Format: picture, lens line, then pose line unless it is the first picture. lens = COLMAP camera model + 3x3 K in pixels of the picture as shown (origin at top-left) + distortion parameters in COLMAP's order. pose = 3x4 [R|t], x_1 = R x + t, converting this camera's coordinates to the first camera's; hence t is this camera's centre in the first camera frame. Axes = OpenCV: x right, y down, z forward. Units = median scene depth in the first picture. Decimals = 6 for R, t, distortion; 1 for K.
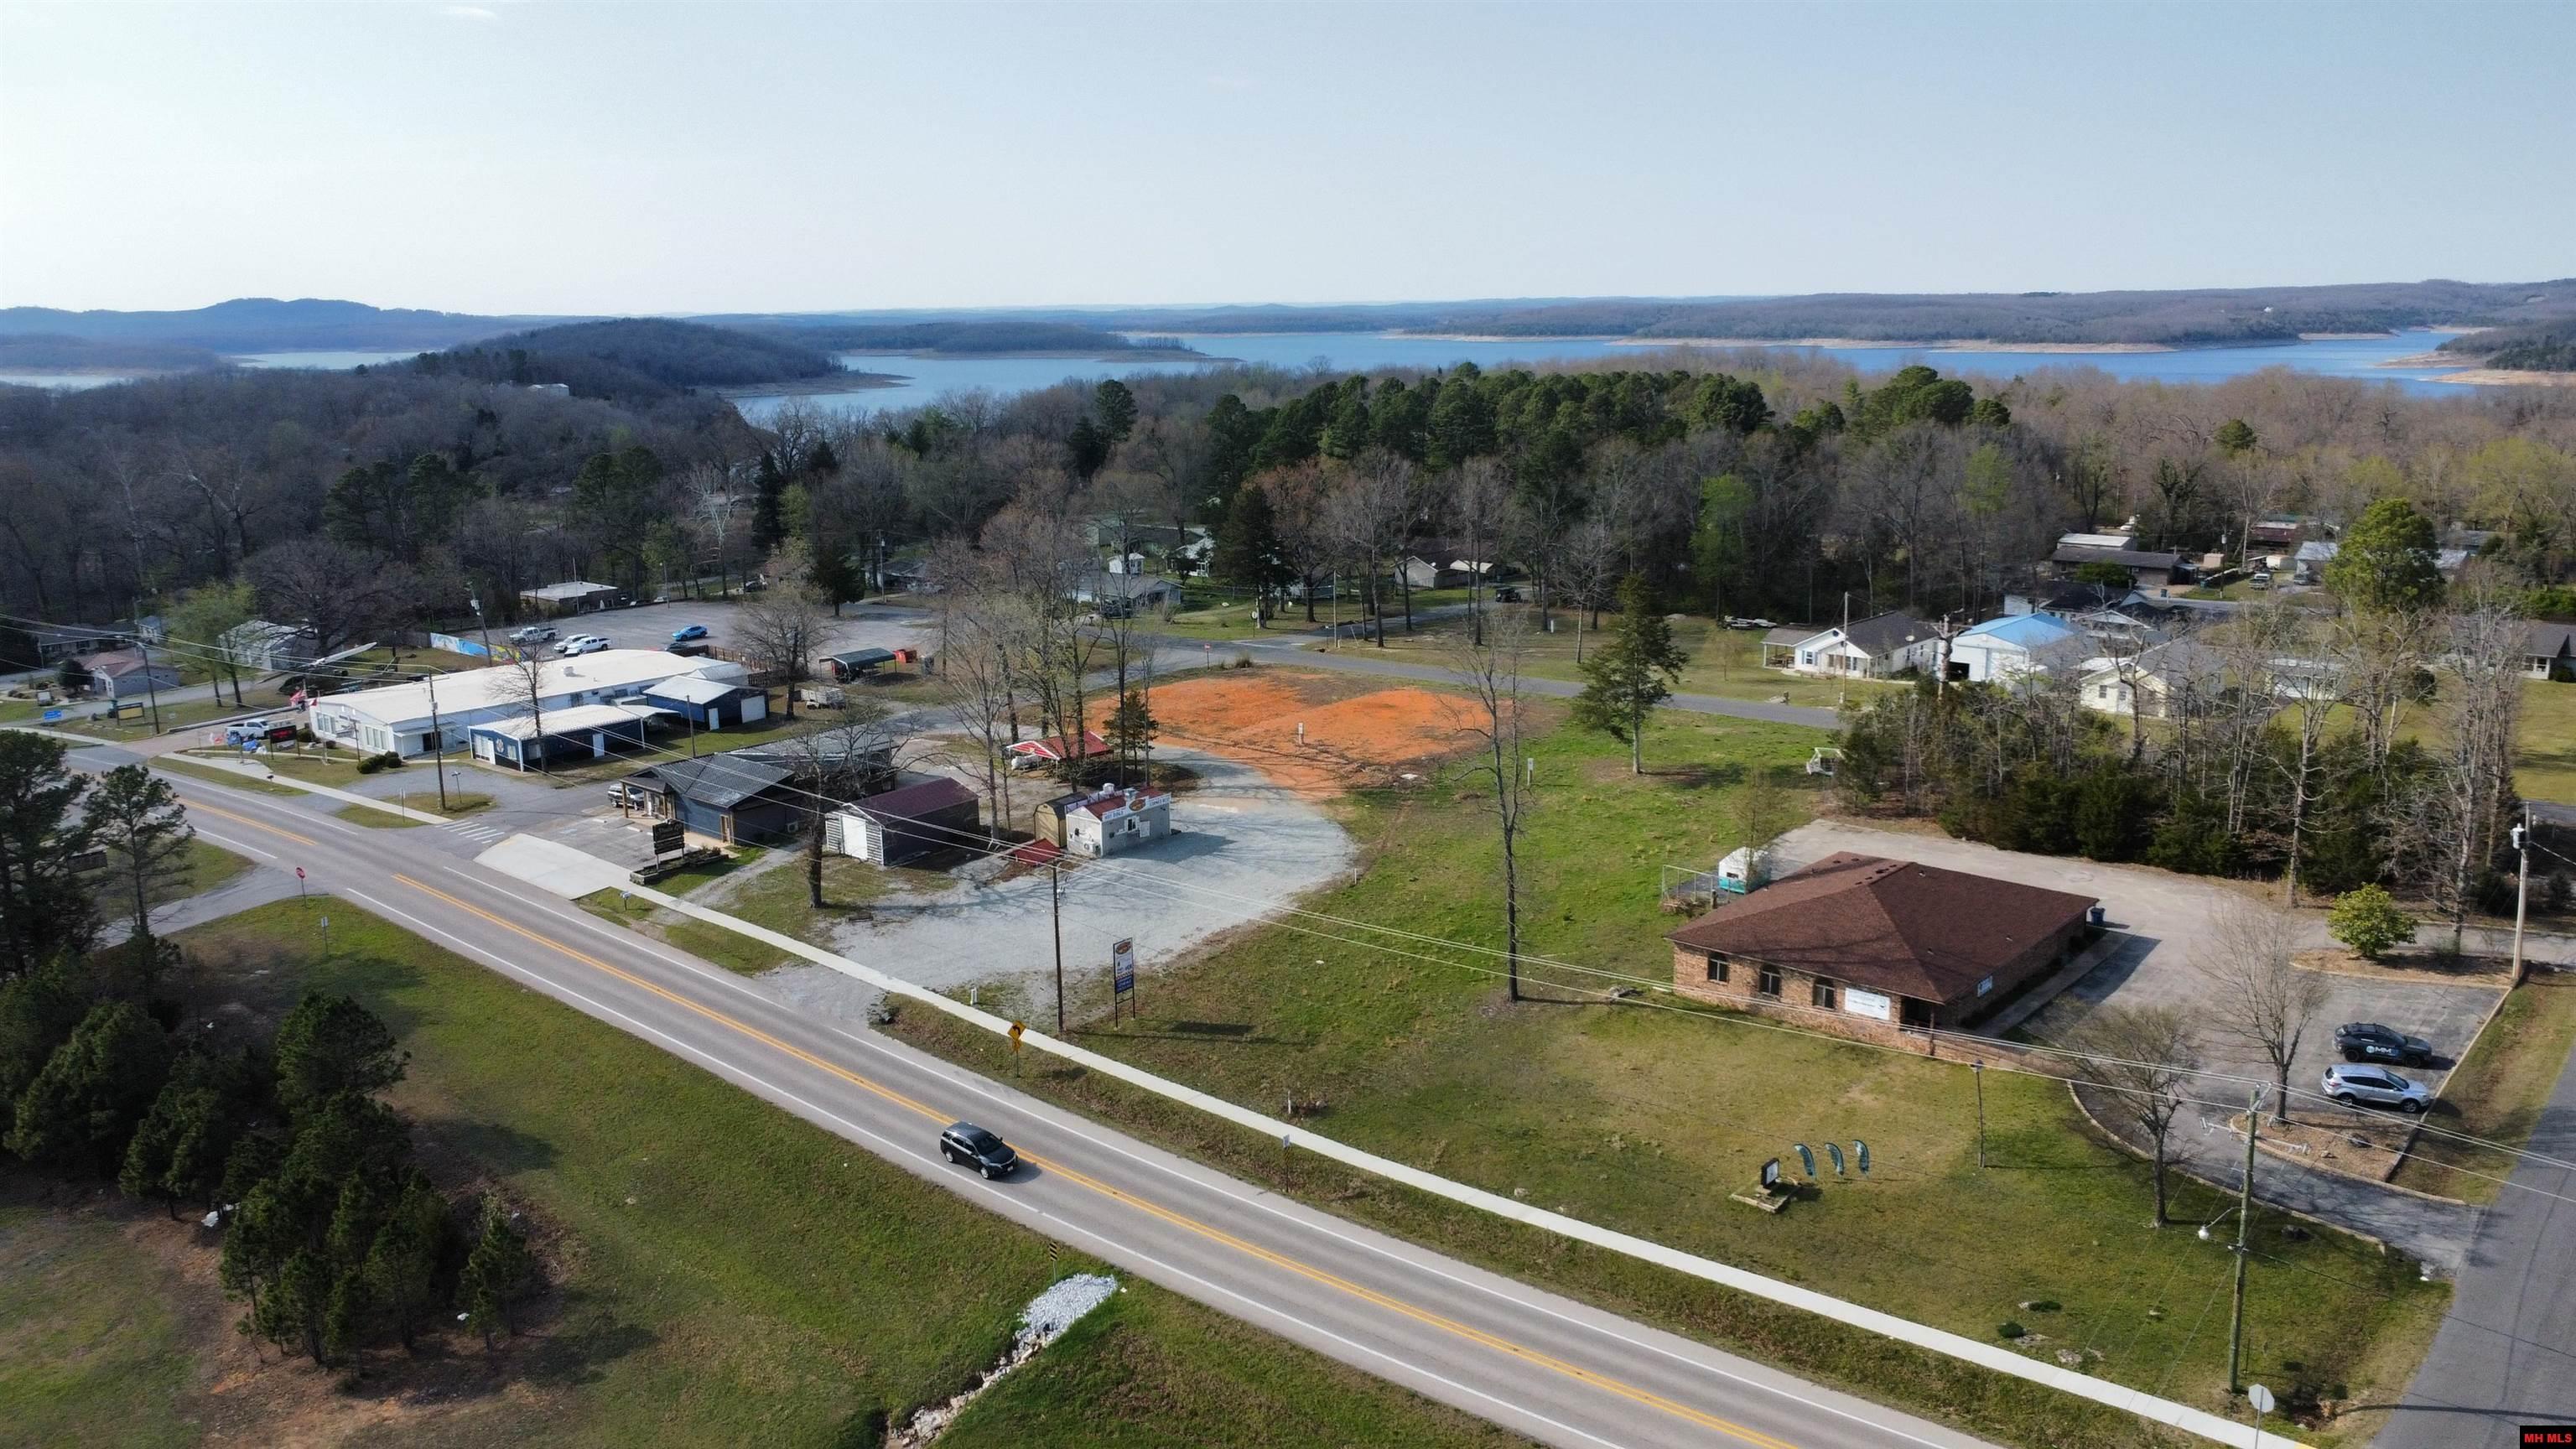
lens RADIAL K [[1937.3, 0, 1282.4], [0, 1937.3, 716.7], [0, 0, 1]] dist [0.002389, 0.001684]
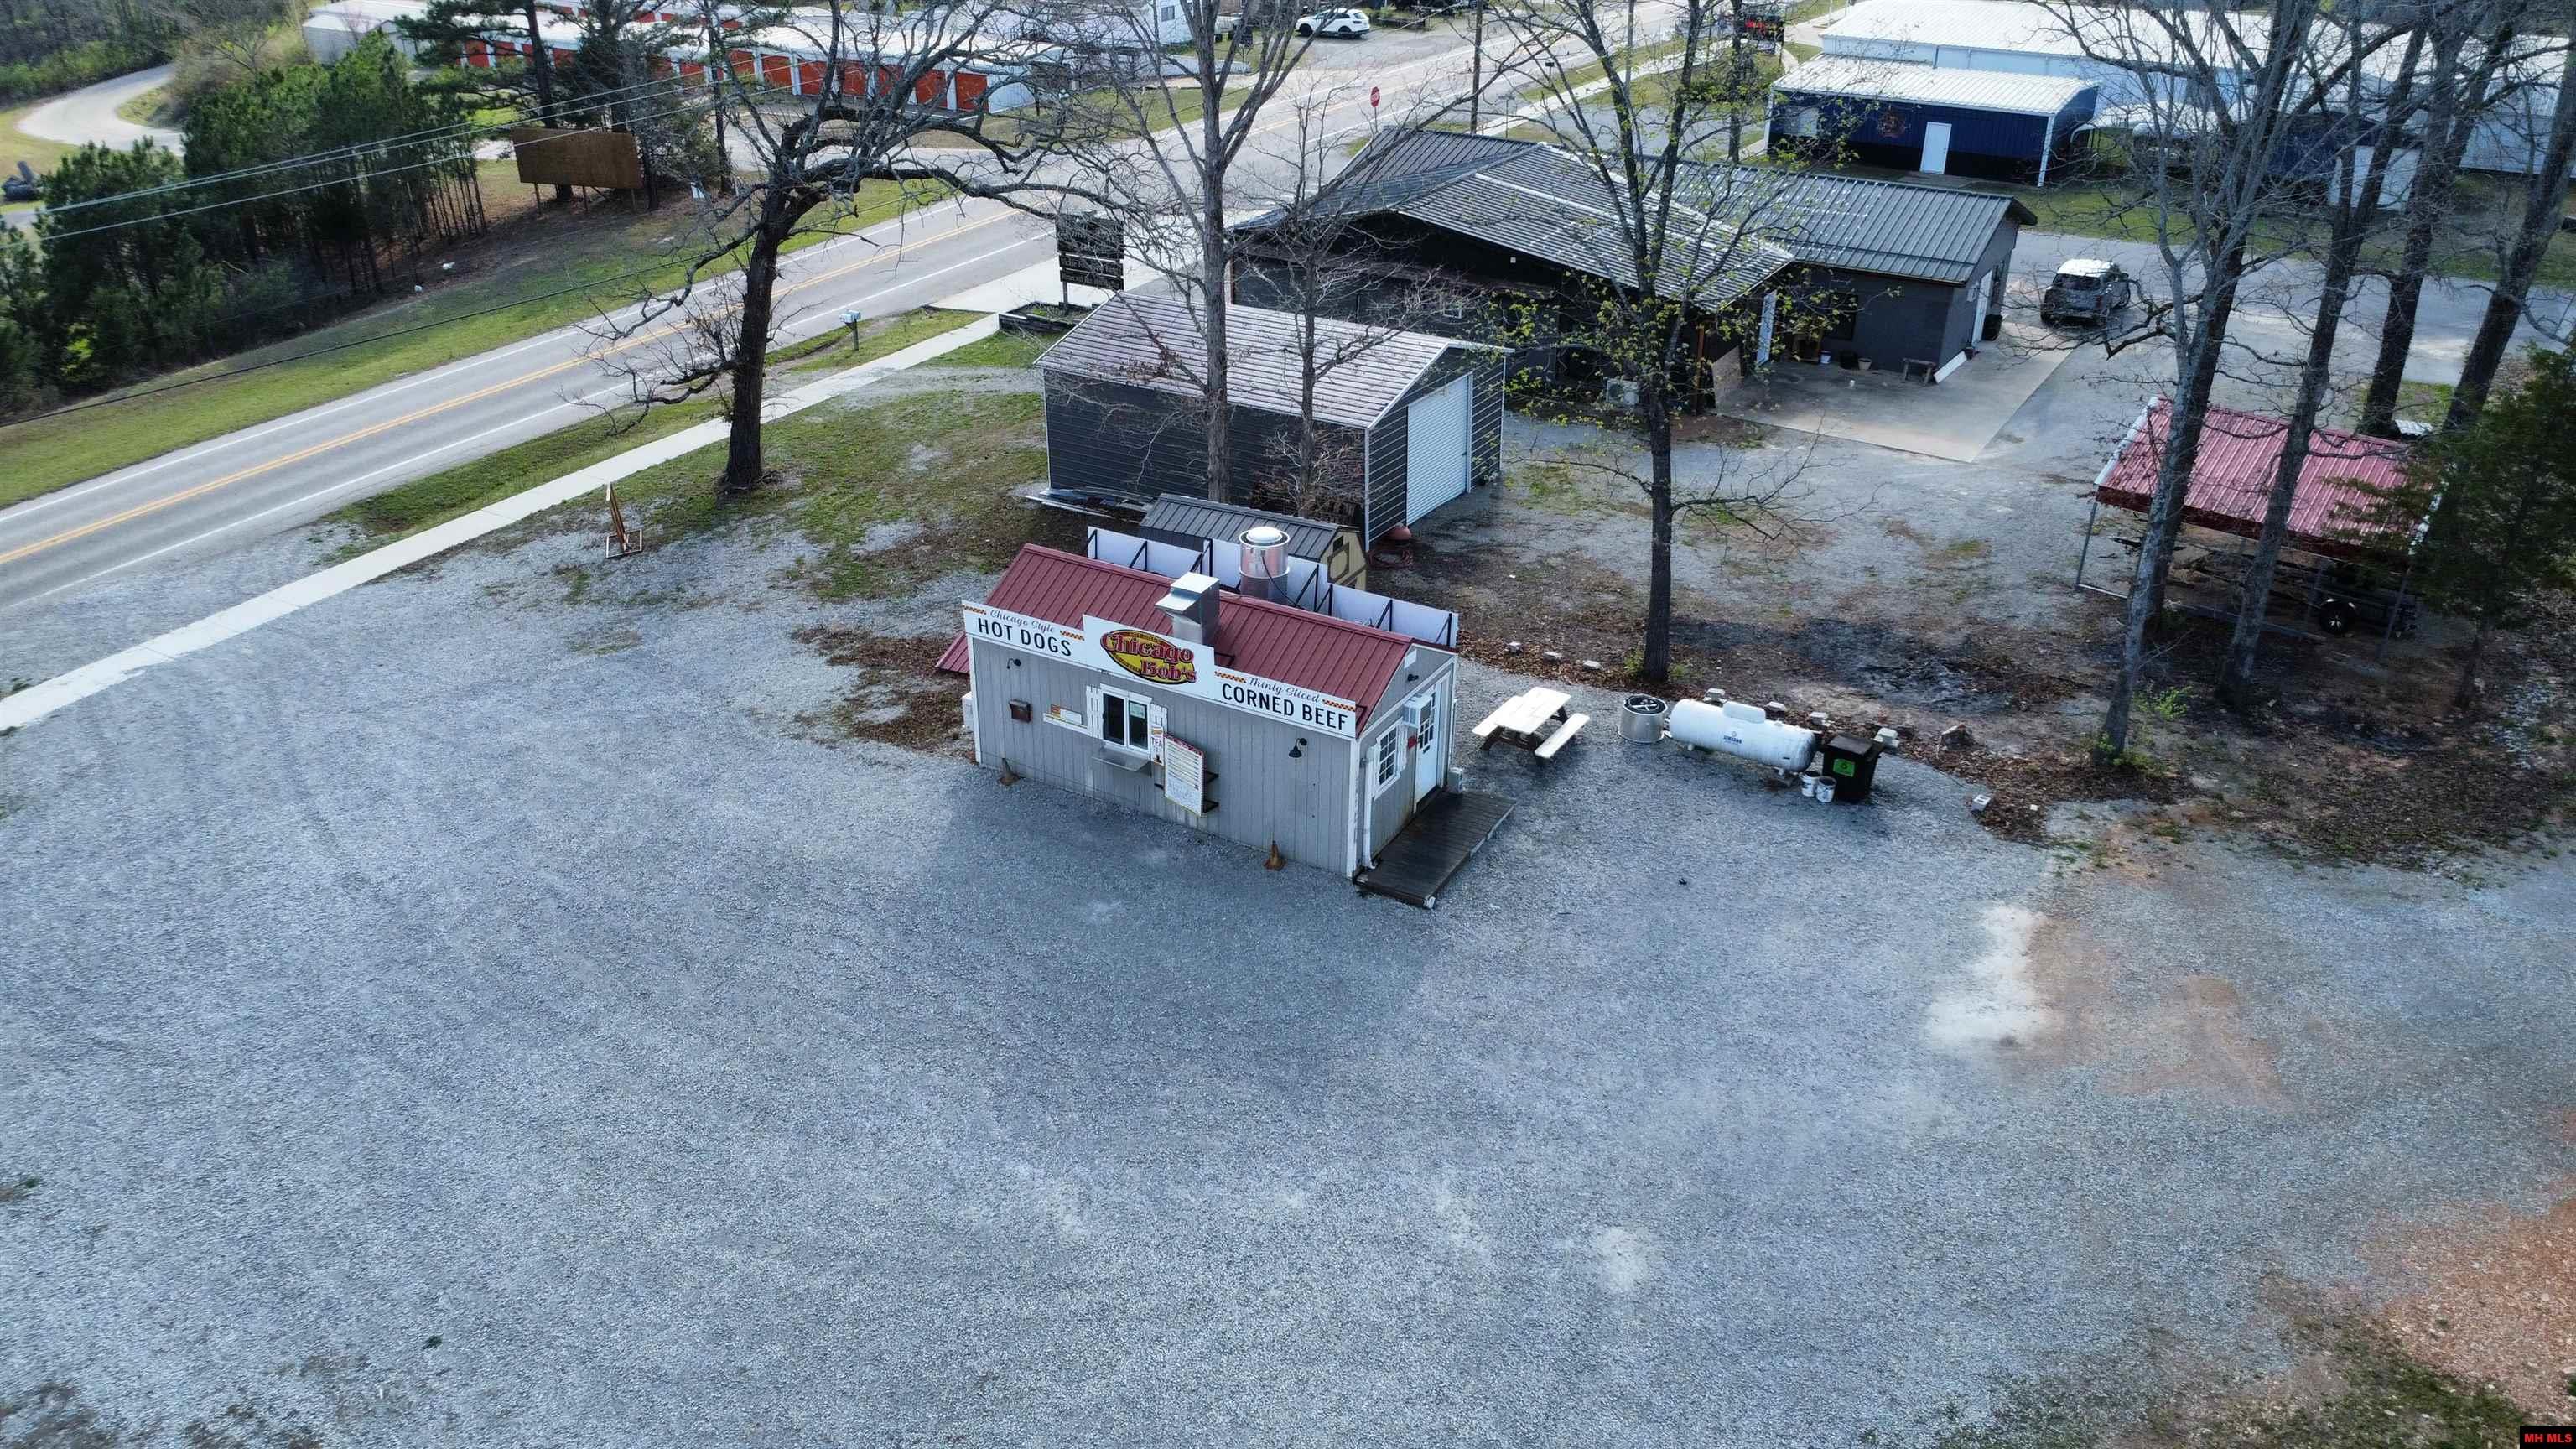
lens RADIAL K [[1928.2, 0, 1283.4], [0, 1928.2, 719.5], [0, 0, 1]] dist [0.003006, 0.000549]
pose [[0.154509, 0.471707, -0.868113, 0.114615], [-0.208538, 0.874439, 0.438028, -0.044583], [0.965732, 0.113356, 0.233478, 0.946994]]
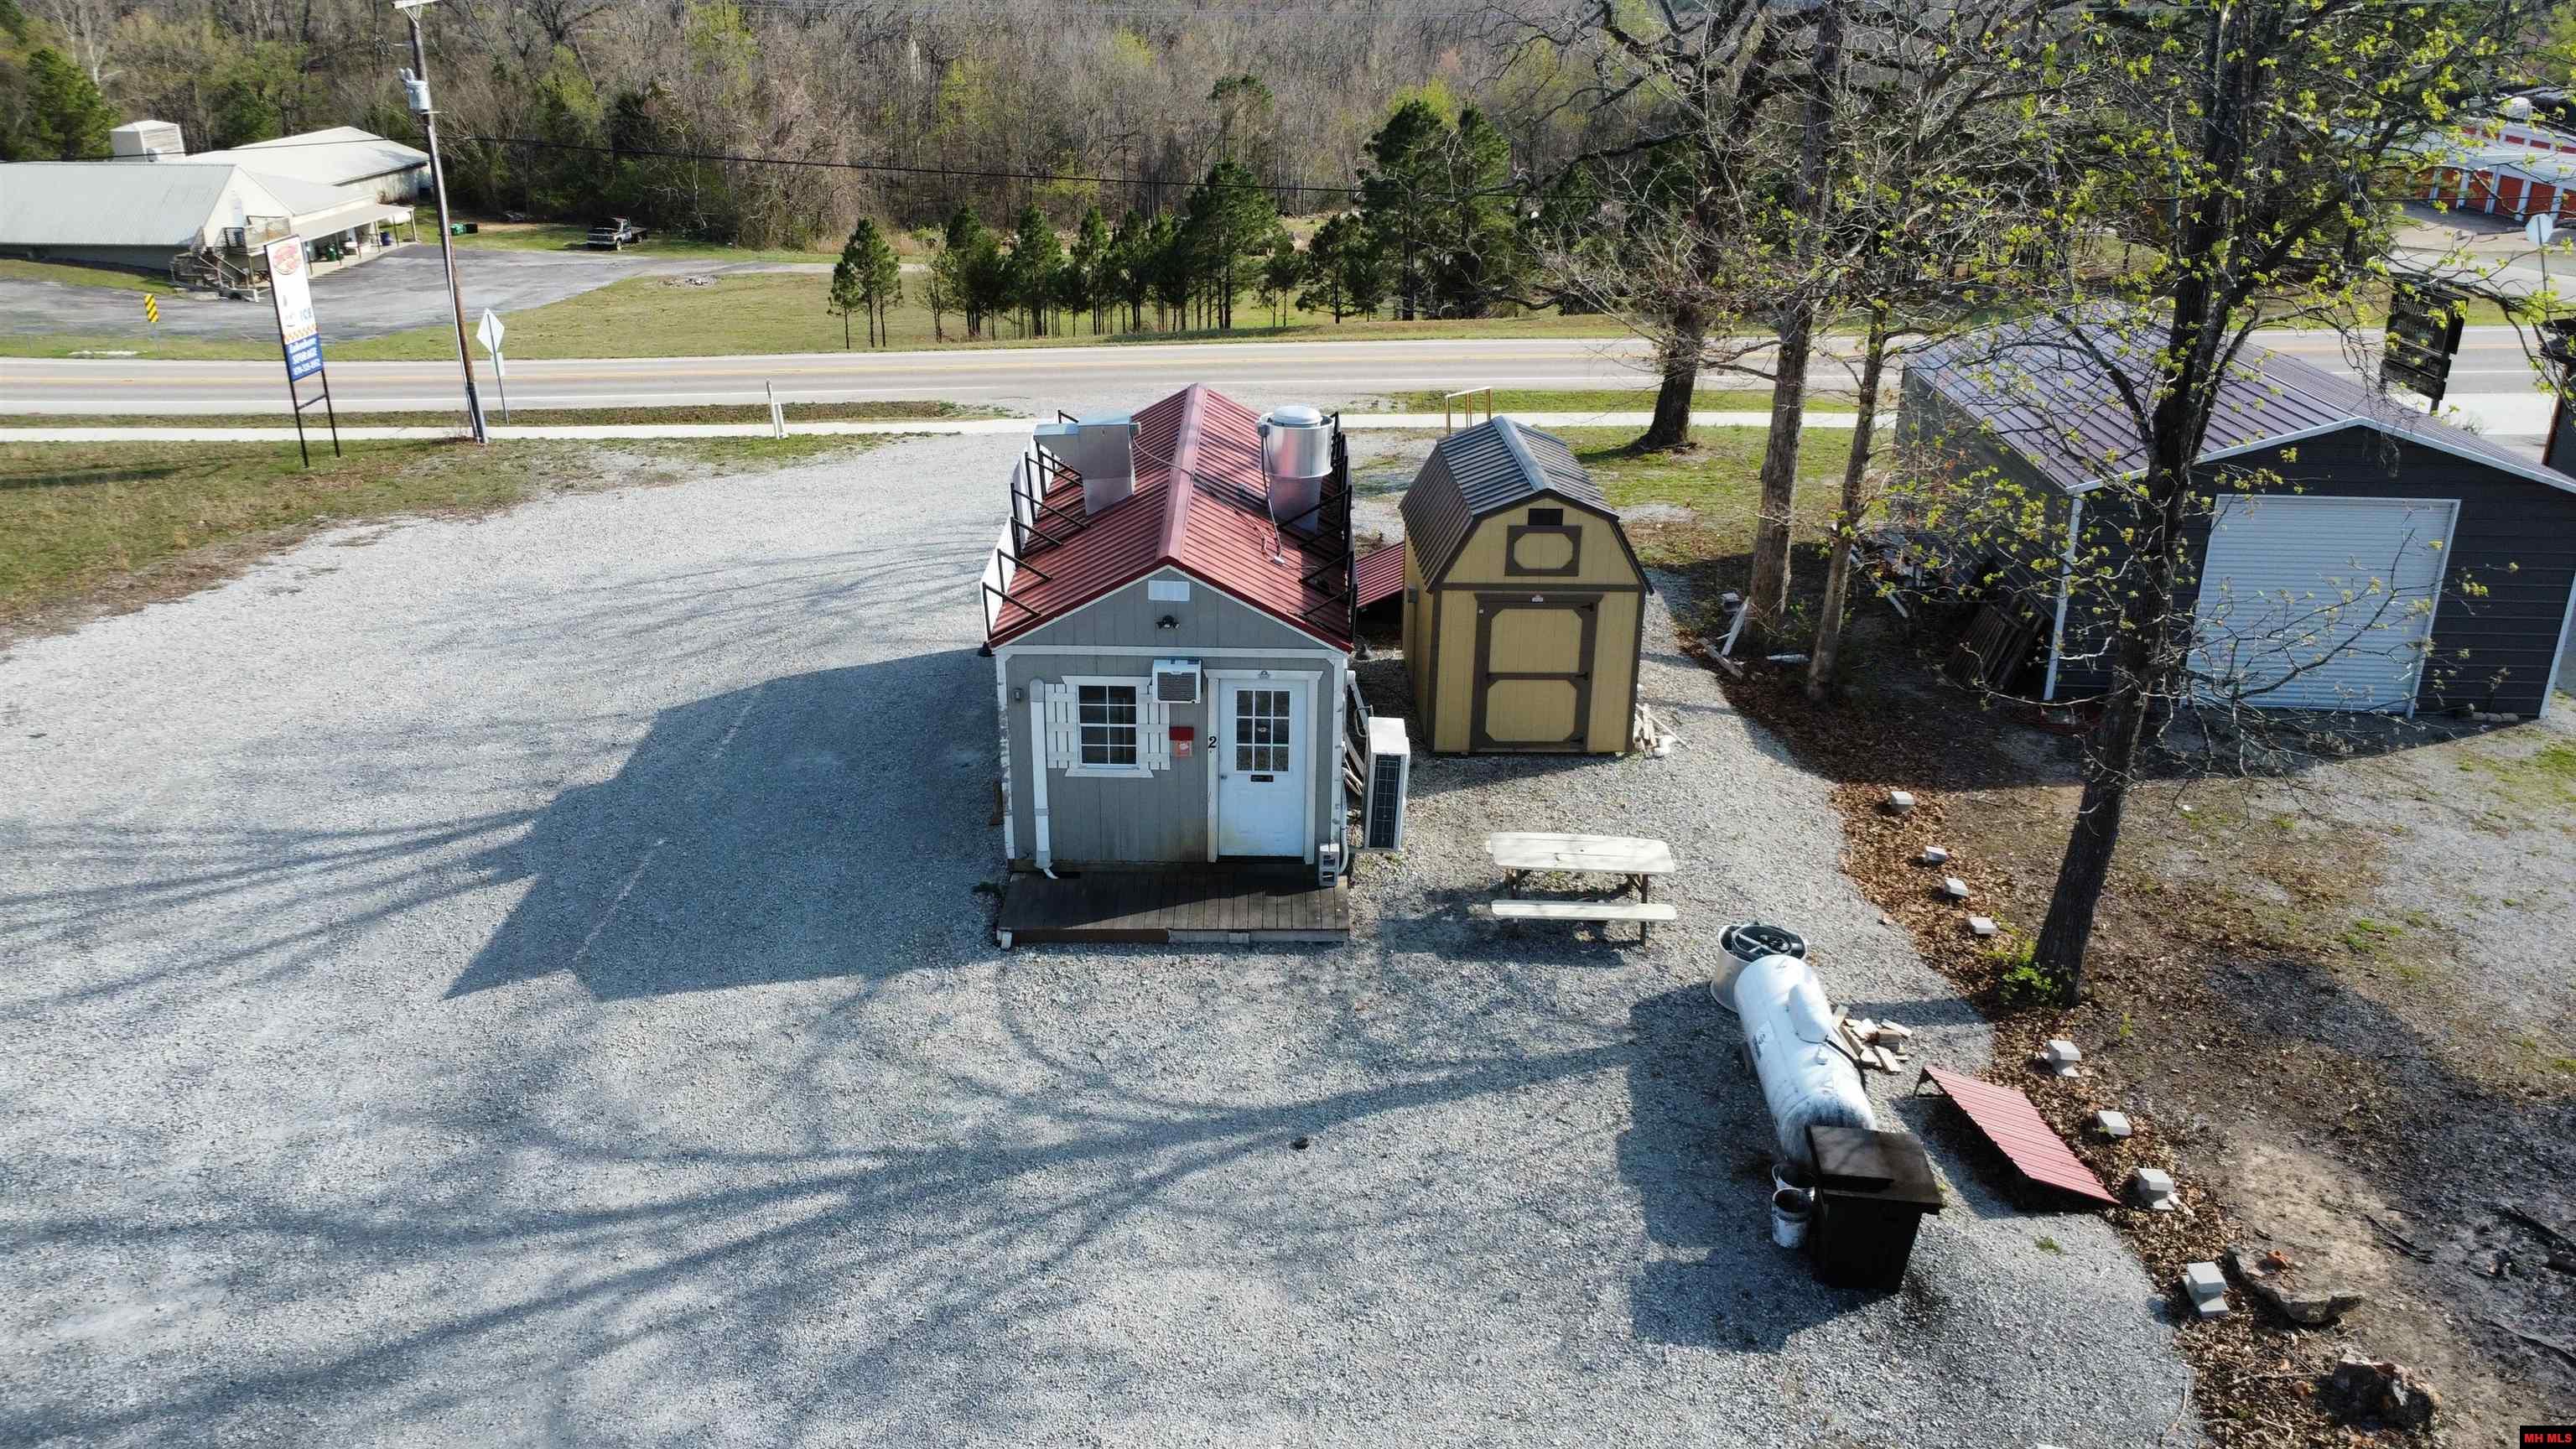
lens RADIAL K [[1928.2, 0, 1283.4], [0, 1928.2, 719.5], [0, 0, 1]] dist [0.003006, 0.000549]
pose [[-0.781403, 0.250794, -0.571412, 0.003608], [-0.120932, 0.837467, 0.532940, -0.025314], [0.612197, 0.485543, -0.624069, 1.099411]]
